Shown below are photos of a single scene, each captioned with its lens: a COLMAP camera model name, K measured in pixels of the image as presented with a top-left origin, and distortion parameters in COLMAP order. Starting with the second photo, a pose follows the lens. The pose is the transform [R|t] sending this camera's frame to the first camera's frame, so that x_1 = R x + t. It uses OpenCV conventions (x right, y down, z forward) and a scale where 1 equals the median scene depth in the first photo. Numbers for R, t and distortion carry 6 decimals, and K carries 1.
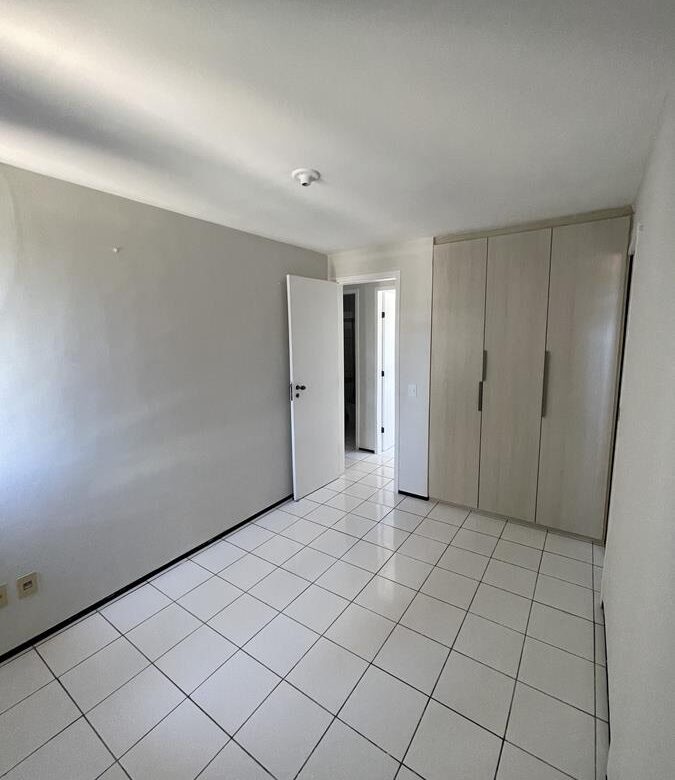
lens RADIAL K [[360.8, 0, 338.0], [0, 360.8, 390.8], [0, 0, 1]] dist [-0.002750, -0.000607]
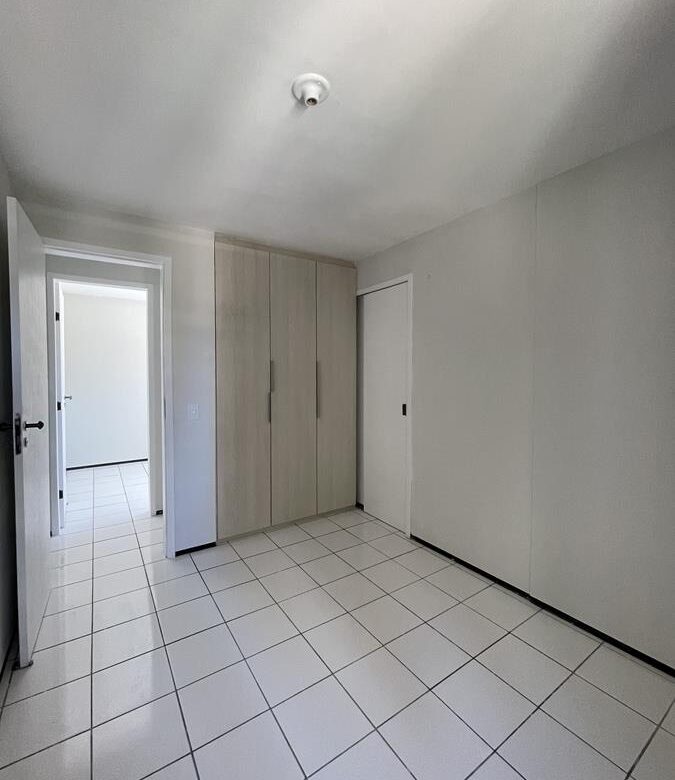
lens RADIAL K [[360.8, 0, 337.7], [0, 360.8, 390.3], [0, 0, 1]] dist [-0.002750, -0.000607]
pose [[0.368417, -0.035782, 0.928972, -0.435976], [0.141443, 0.989783, -0.017969, 0.011210], [-0.918838, 0.138017, 0.369714, 0.439655]]
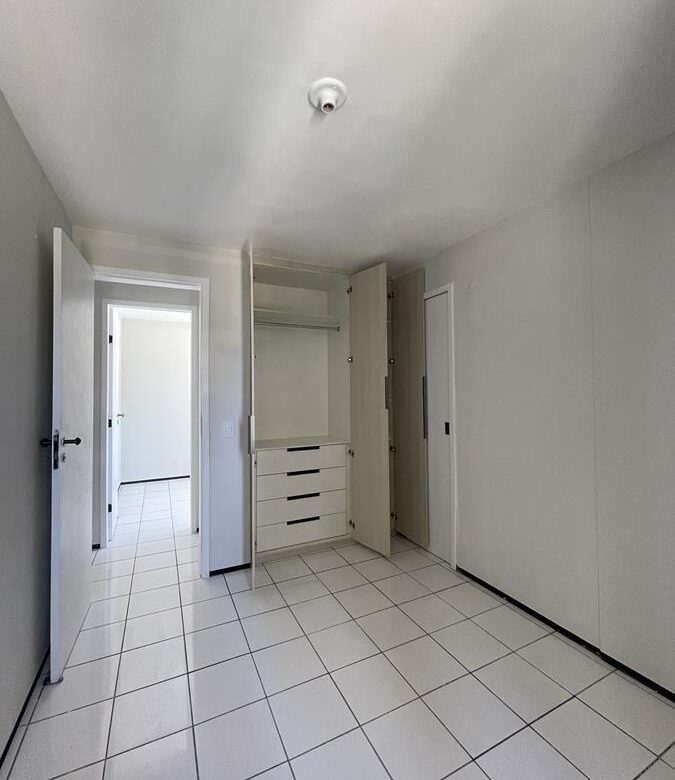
lens RADIAL K [[360.8, 0, 339.5], [0, 360.8, 389.2], [0, 0, 1]] dist [-0.002750, -0.000607]
pose [[0.490009, 0.010189, 0.871658, -0.389629], [0.140079, 0.986017, -0.090272, 0.017991], [-0.860389, 0.166335, 0.481730, 0.422959]]
